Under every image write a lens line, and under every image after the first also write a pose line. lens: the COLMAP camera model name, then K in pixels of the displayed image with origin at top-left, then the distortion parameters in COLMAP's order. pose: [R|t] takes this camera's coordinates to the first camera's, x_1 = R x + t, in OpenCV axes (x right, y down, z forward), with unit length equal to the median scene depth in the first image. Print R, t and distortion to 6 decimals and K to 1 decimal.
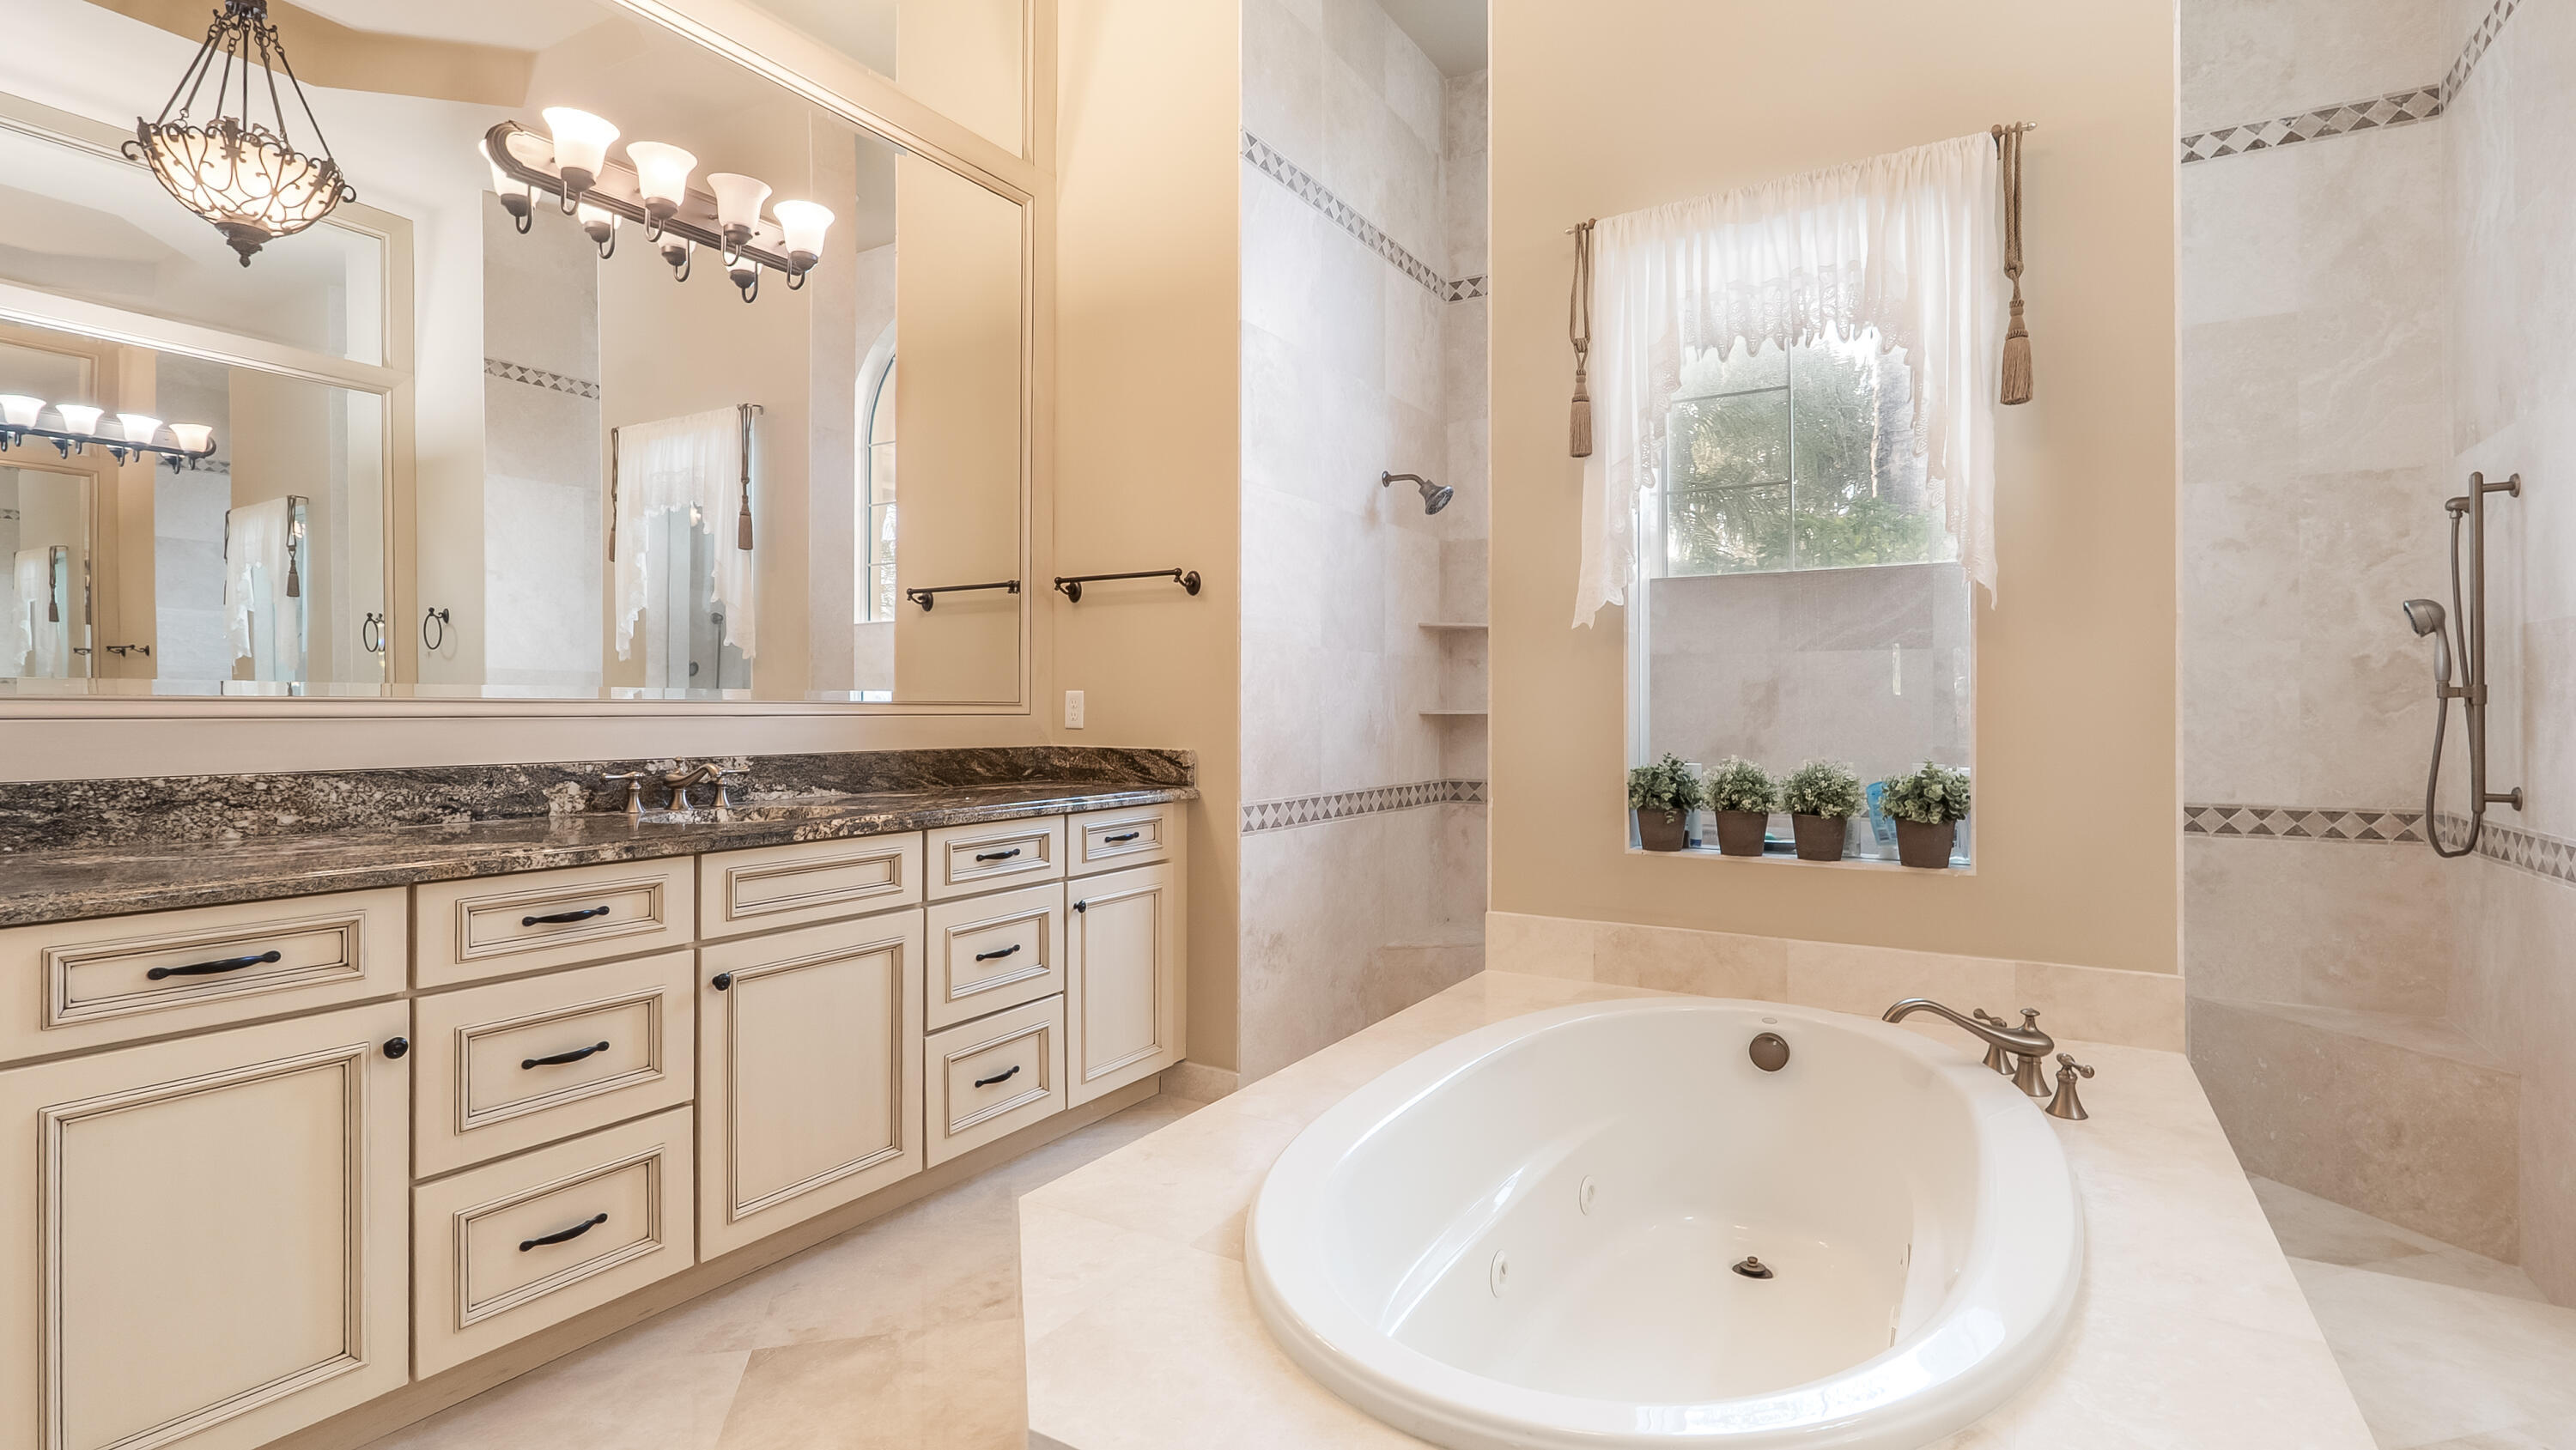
lens RADIAL K [[1197.4, 0, 1280.4], [0, 1197.4, 704.3], [0, 0, 1]] dist [-0.007892, 0.000875]
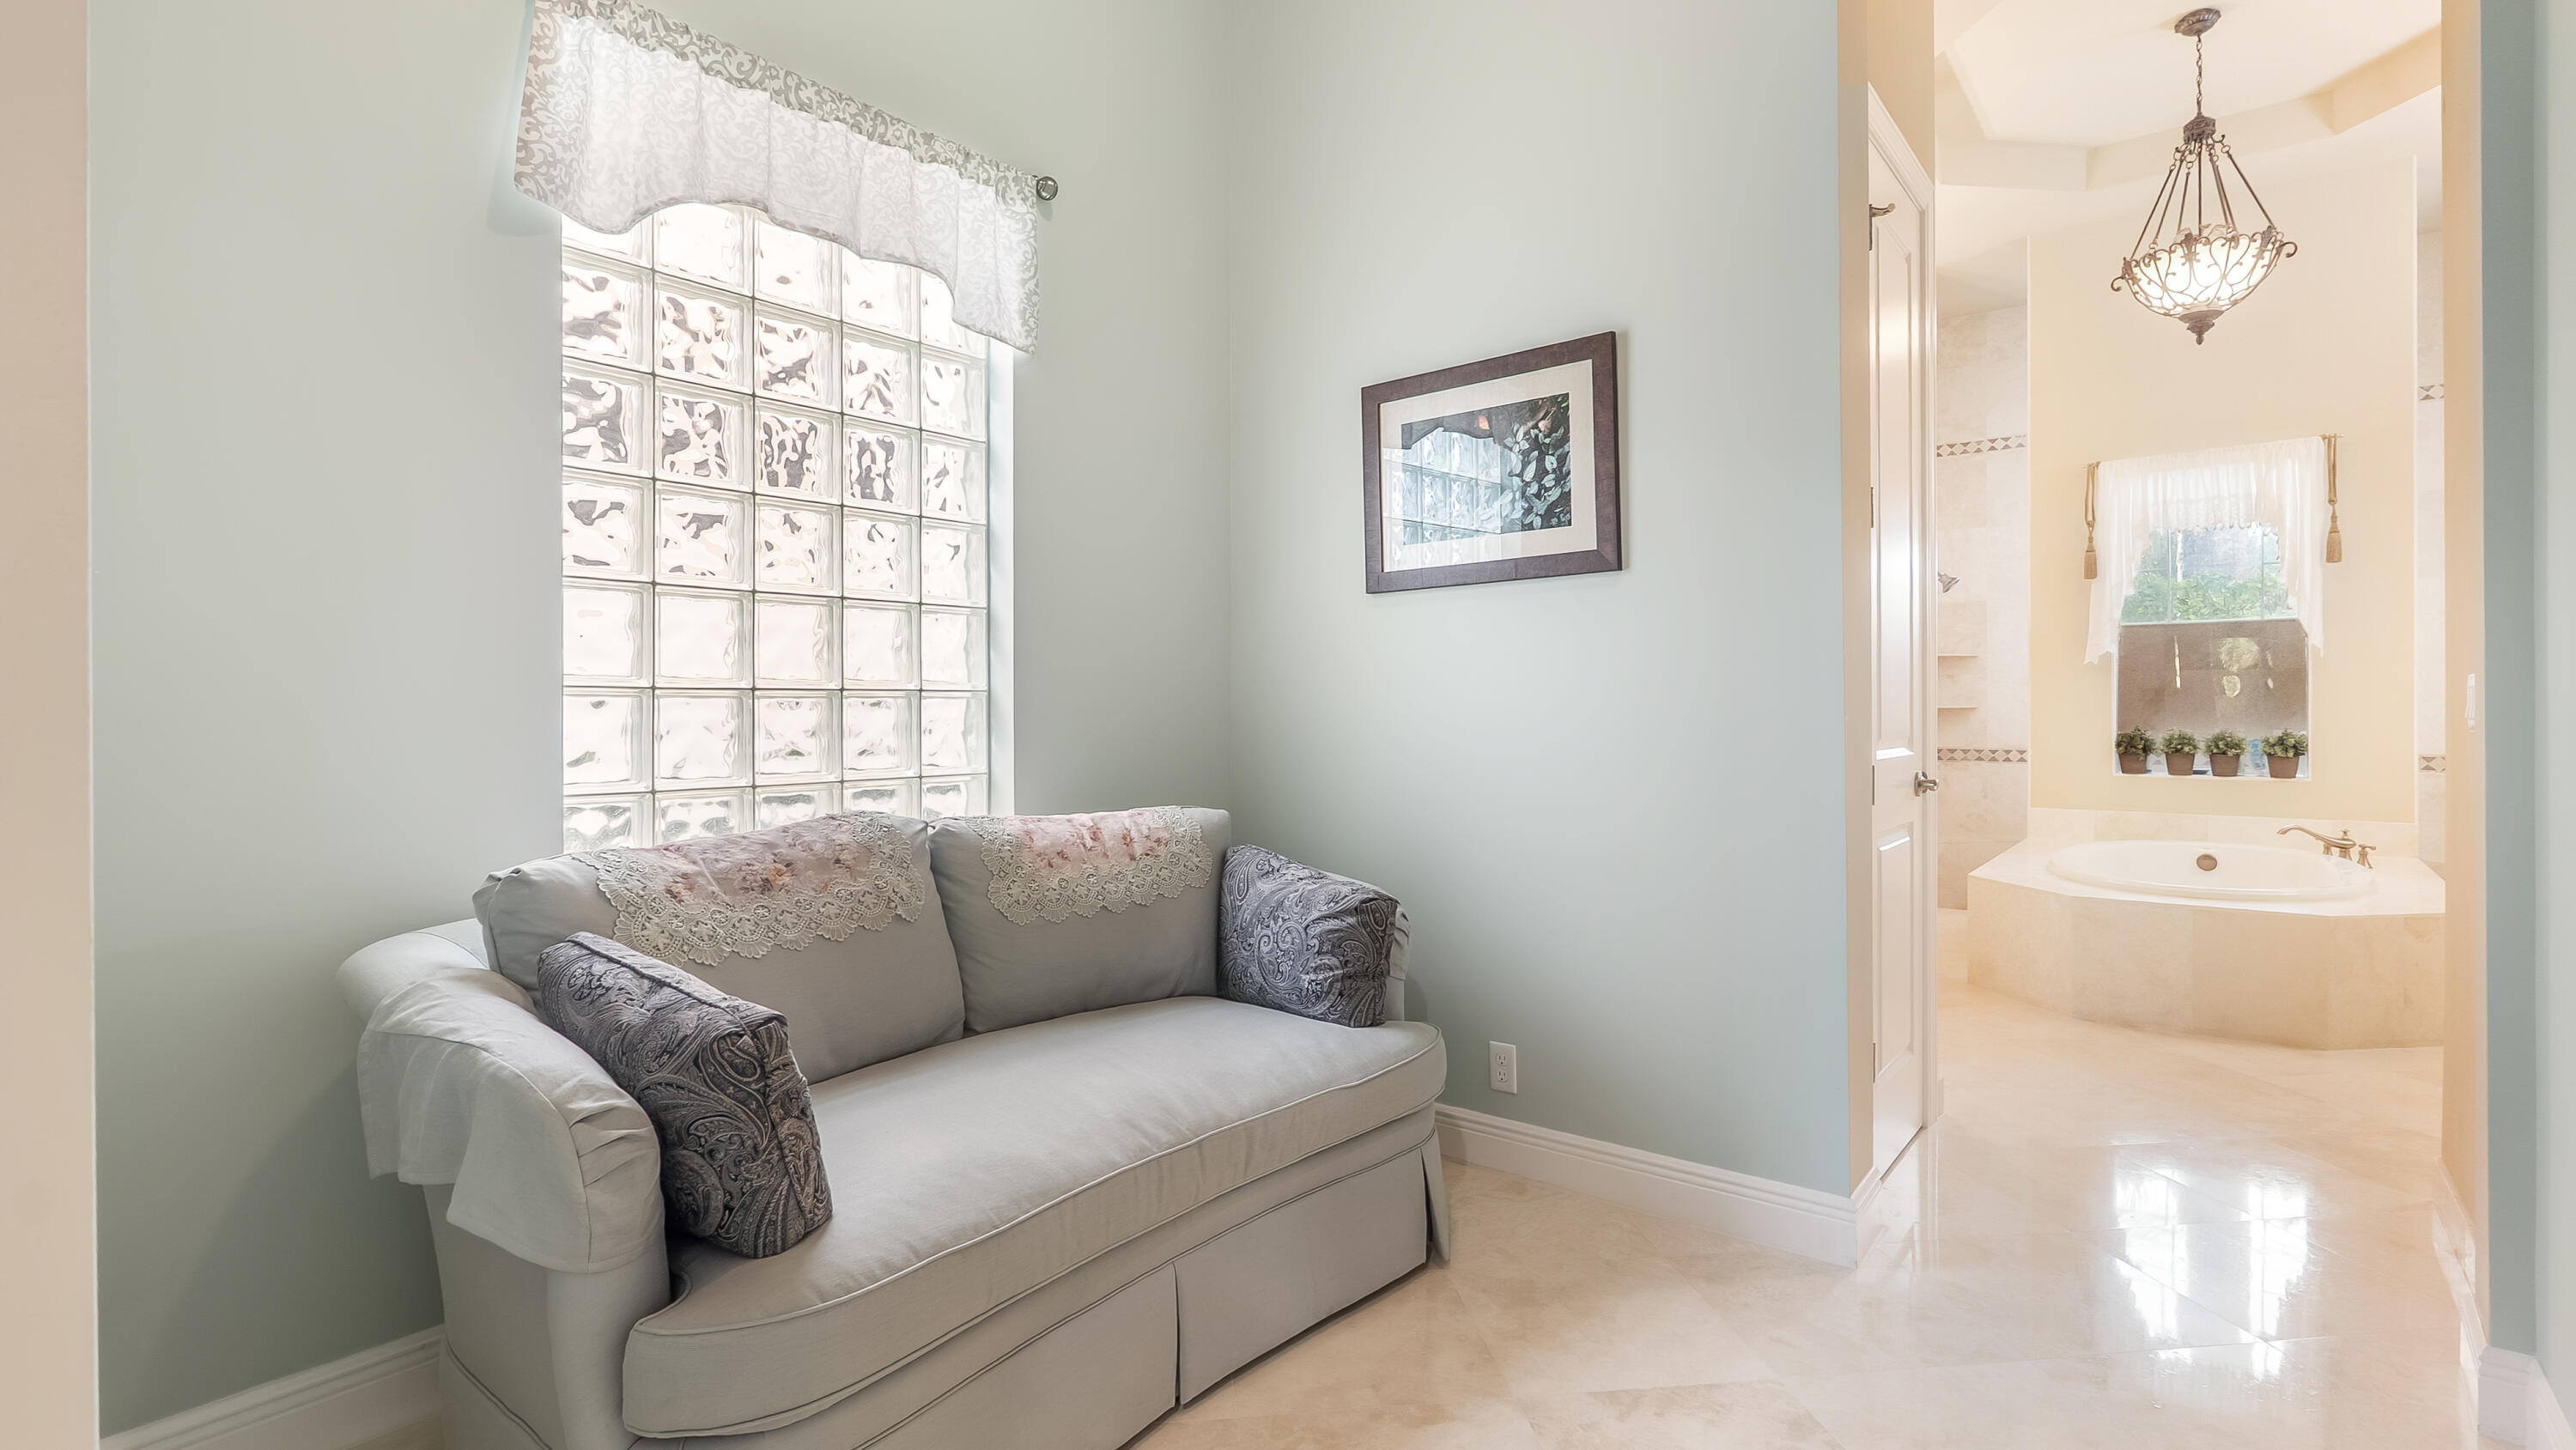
lens RADIAL K [[1197.4, 0, 1290.5], [0, 1197.4, 711.4], [0, 0, 1]] dist [-0.007892, 0.000875]
pose [[0.992351, -0.003506, -0.123398, -0.901913], [0.004430, 0.999964, 0.007217, -0.004599], [0.123369, -0.007709, 0.992331, -1.250093]]
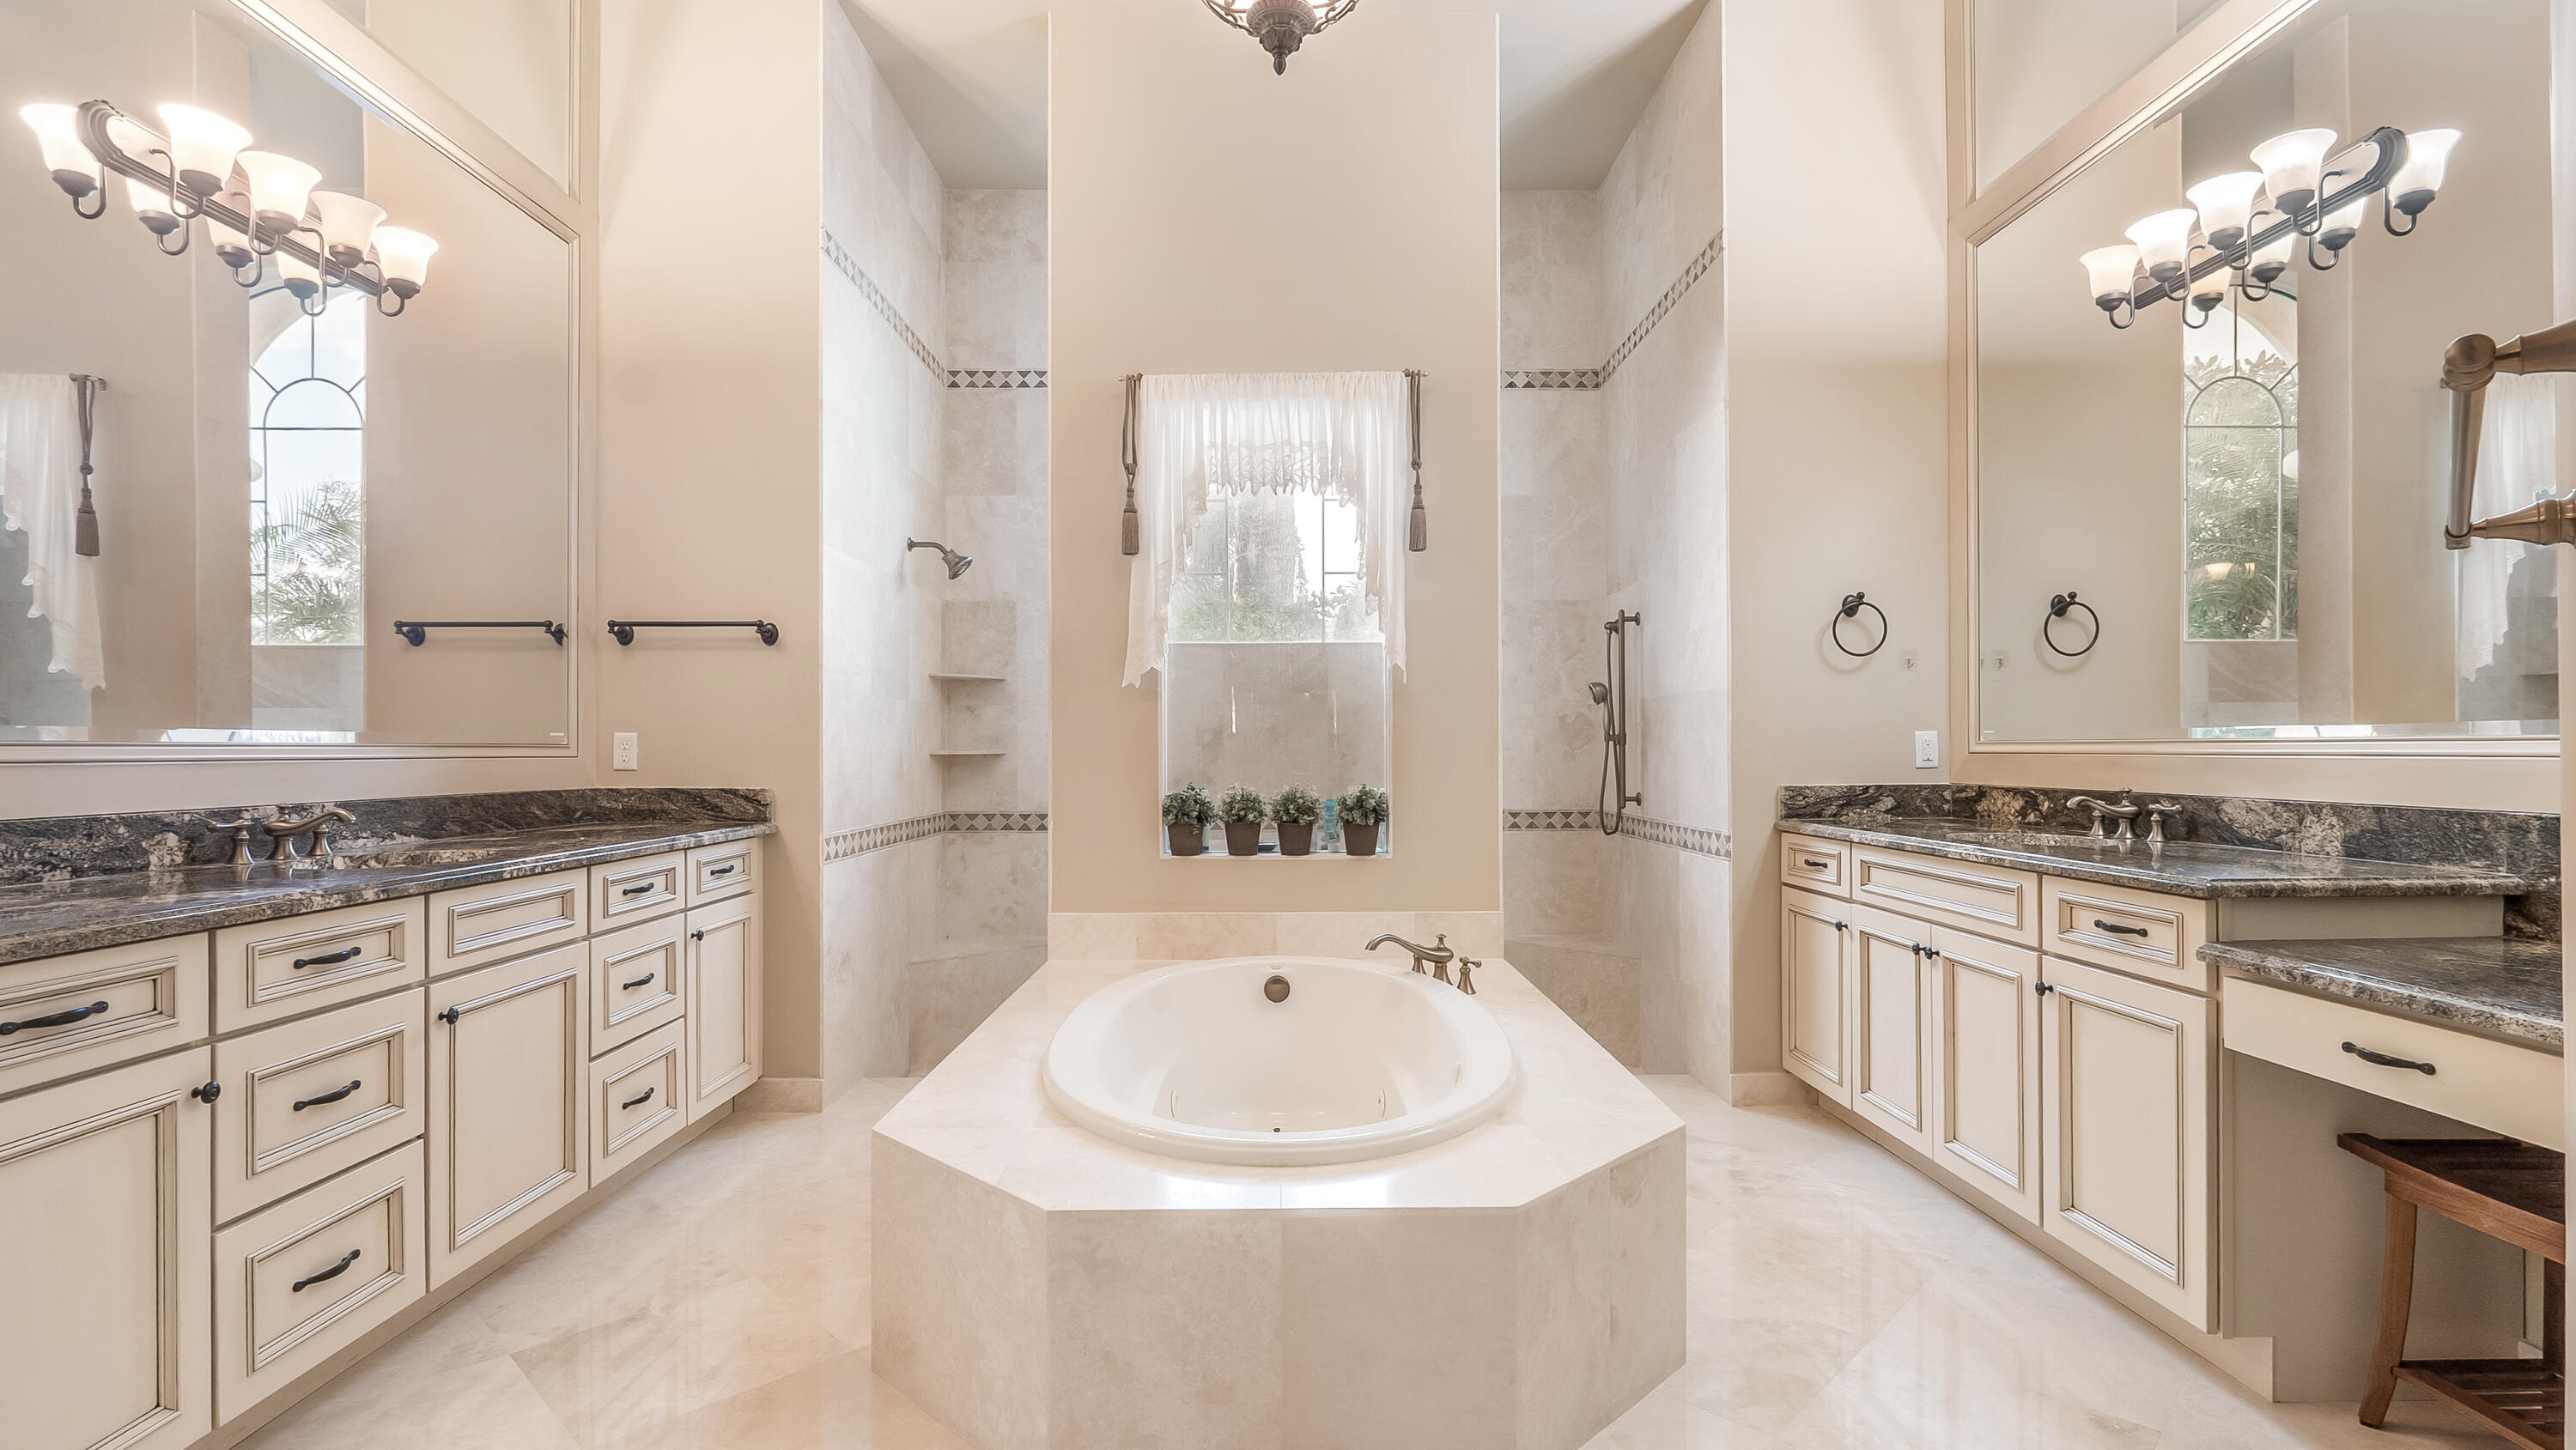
lens RADIAL K [[1197.4, 0, 1280.3], [0, 1197.4, 745.0], [0, 0, 1]] dist [-0.007892, 0.000875]
pose [[0.848513, -0.001141, 0.529173, -0.320249], [0.000823, 0.999999, 0.000837, -0.001807], [-0.529174, -0.000274, 0.848513, -0.201799]]
